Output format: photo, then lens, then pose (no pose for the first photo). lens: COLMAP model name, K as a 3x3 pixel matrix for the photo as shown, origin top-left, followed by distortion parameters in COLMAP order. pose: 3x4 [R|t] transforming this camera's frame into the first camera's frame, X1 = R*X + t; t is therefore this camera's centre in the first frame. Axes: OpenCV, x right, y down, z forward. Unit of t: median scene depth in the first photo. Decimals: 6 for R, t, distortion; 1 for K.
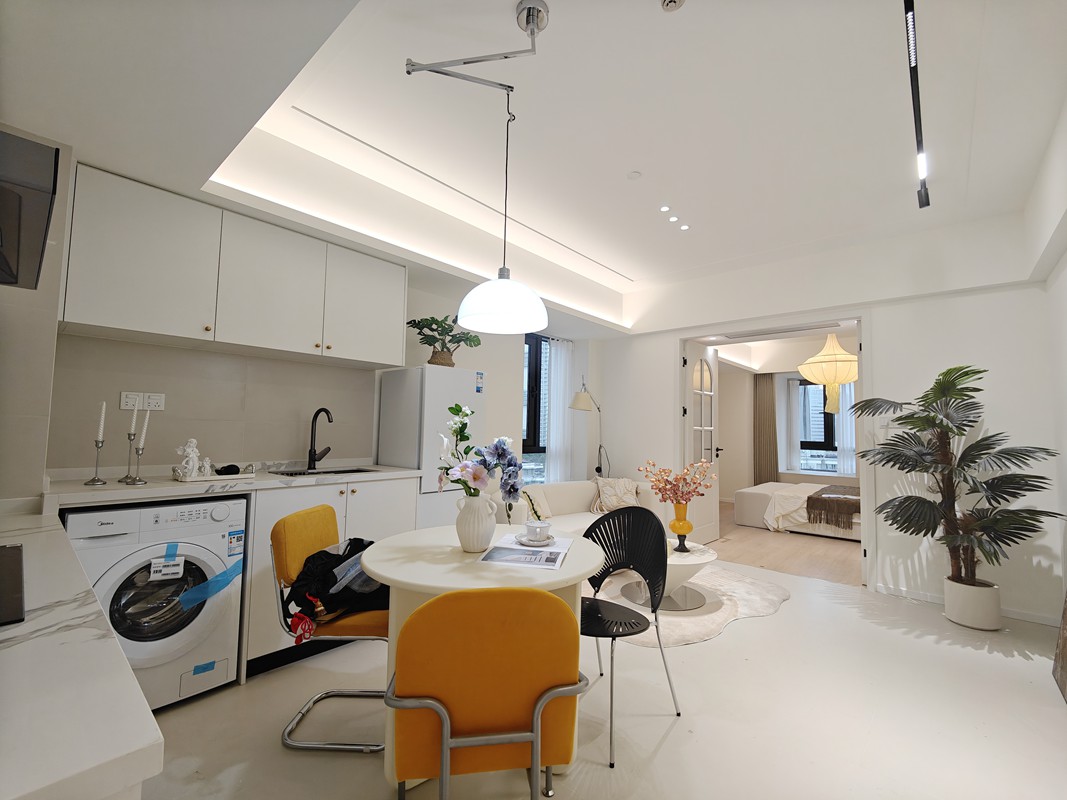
lens RADIAL K [[464.2, 0, 536.5], [0, 464.2, 401.7], [0, 0, 1]] dist [0.009599, -0.002752]
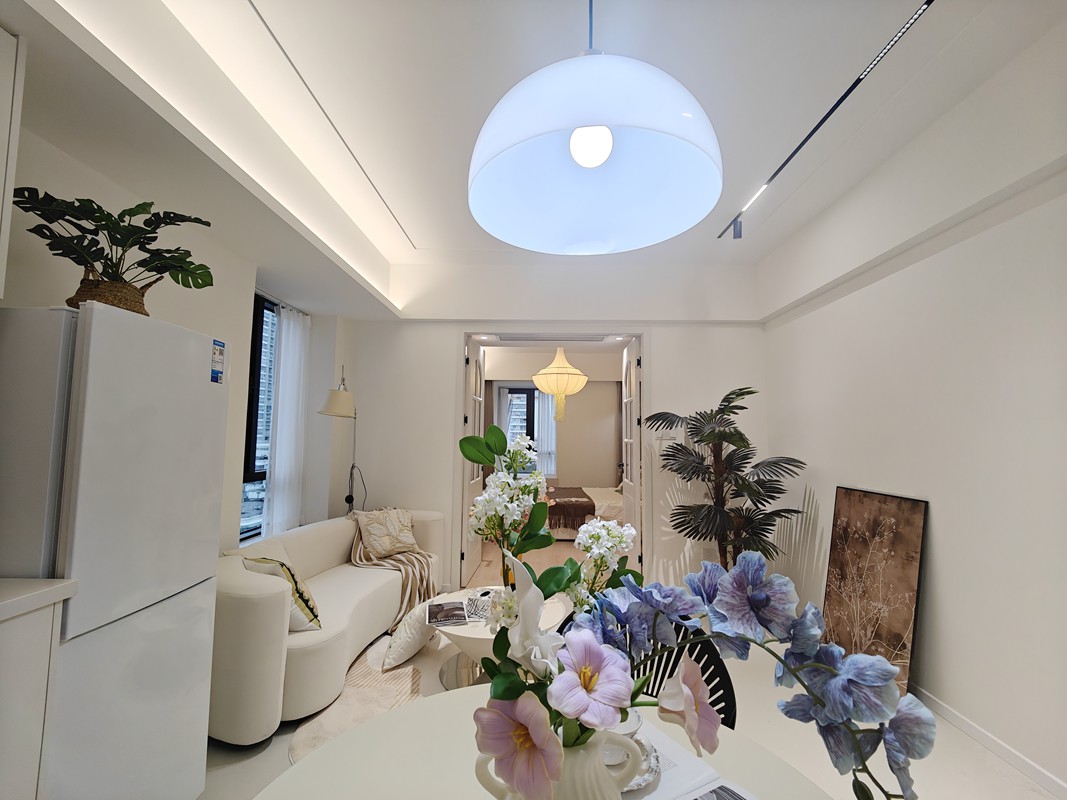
lens RADIAL K [[464.2, 0, 533.7], [0, 464.2, 399.6], [0, 0, 1]] dist [0.009599, -0.002752]
pose [[0.761738, 0.040369, 0.646626, -0.177894], [-0.034717, 0.999166, -0.021480, -0.002339], [-0.646954, -0.006087, 0.762505, 0.397036]]
